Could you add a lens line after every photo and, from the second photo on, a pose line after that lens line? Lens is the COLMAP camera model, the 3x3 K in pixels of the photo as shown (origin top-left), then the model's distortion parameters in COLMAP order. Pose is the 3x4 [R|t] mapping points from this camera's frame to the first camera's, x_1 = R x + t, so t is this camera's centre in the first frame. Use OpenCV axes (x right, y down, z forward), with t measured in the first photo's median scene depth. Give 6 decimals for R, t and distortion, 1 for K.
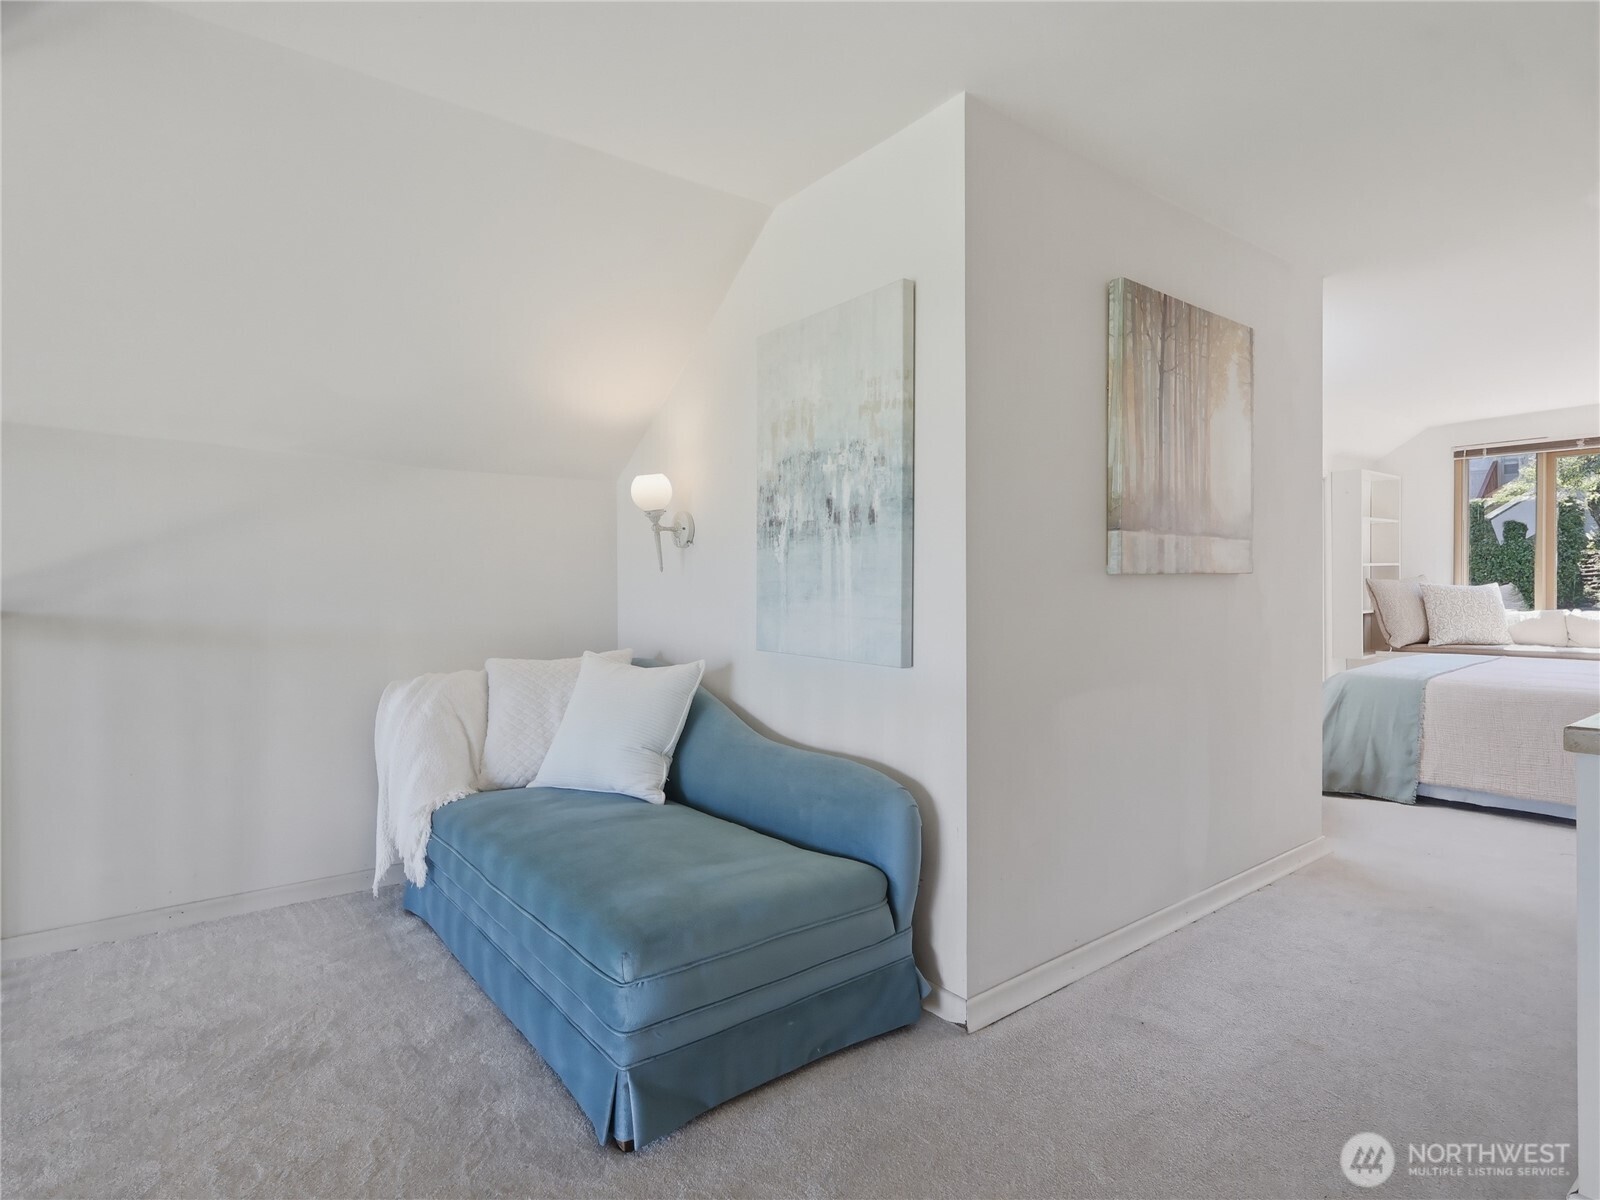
lens RADIAL K [[845.3, 0, 794.7], [0, 845.3, 589.6], [0, 0, 1]] dist [0.001287, 0.001605]
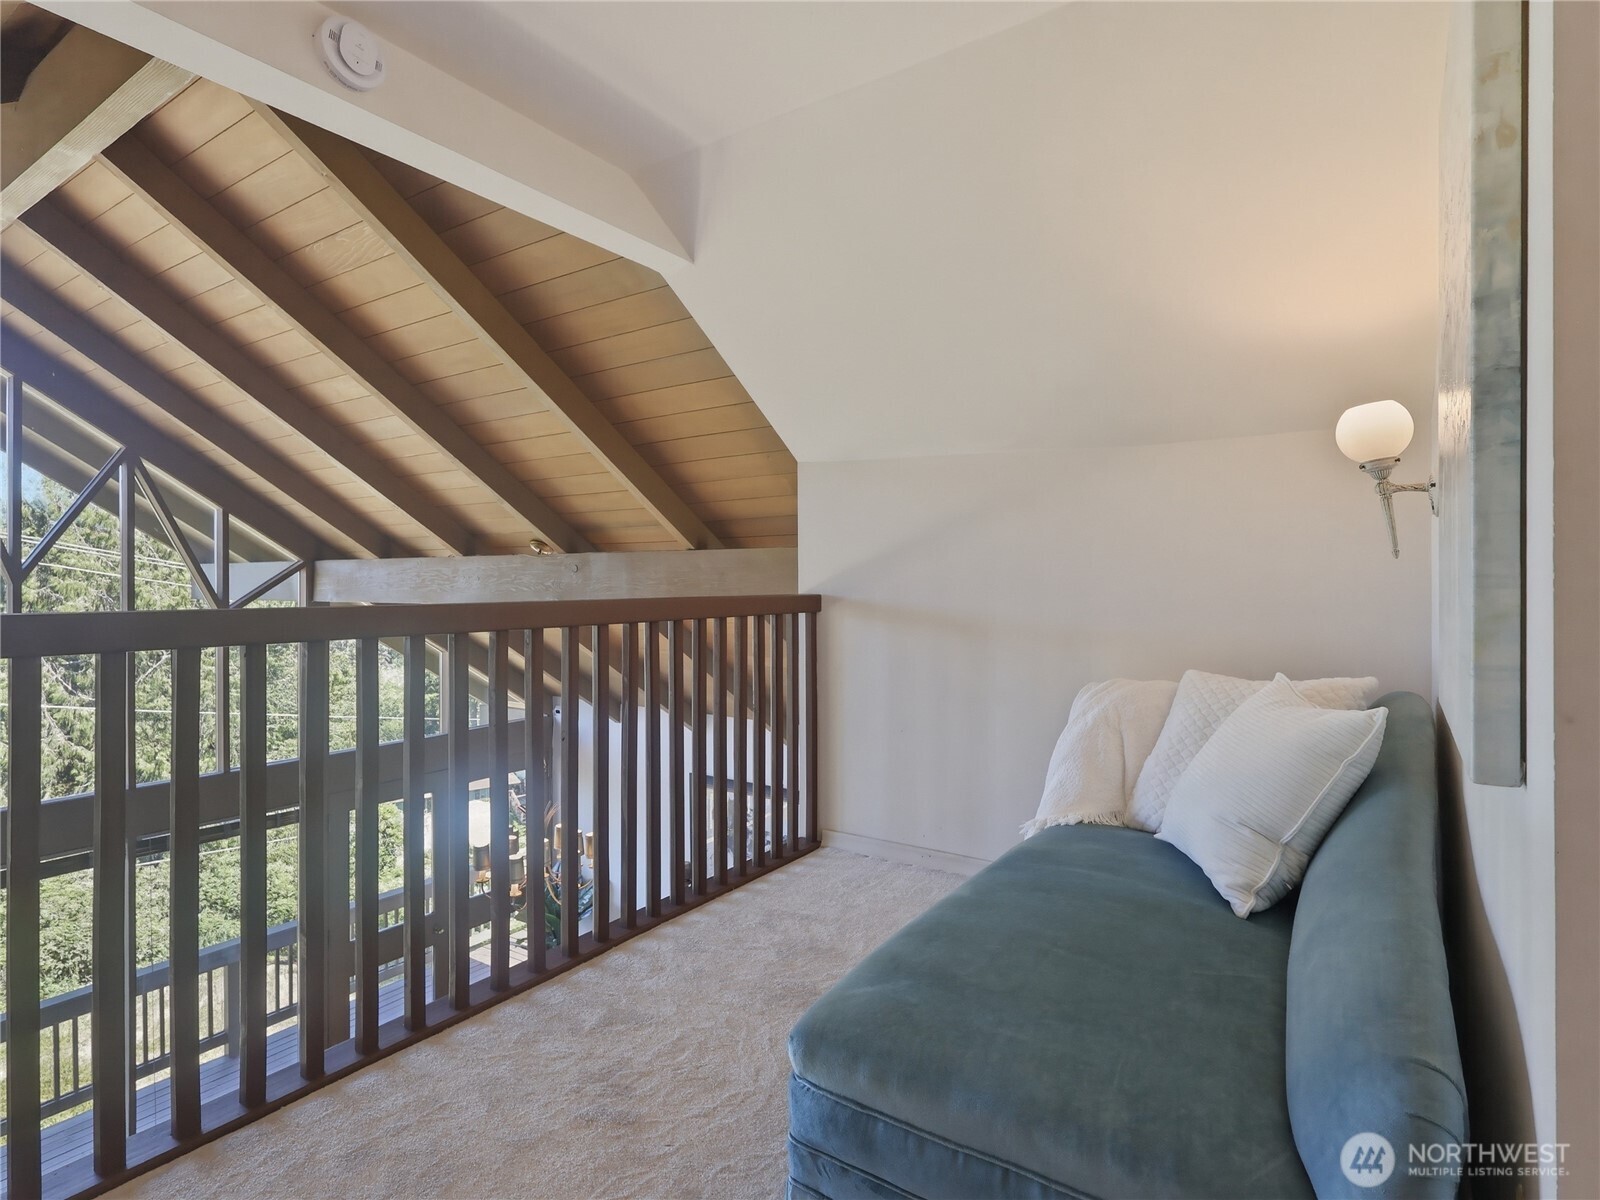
lens RADIAL K [[845.3, 0, 794.7], [0, 845.3, 589.6], [0, 0, 1]] dist [0.001287, 0.001605]
pose [[0.311092, 0.009909, -0.950328, 0.341961], [0.000303, 0.999945, 0.010525, -0.005284], [0.950380, -0.003562, 0.311072, 0.449821]]
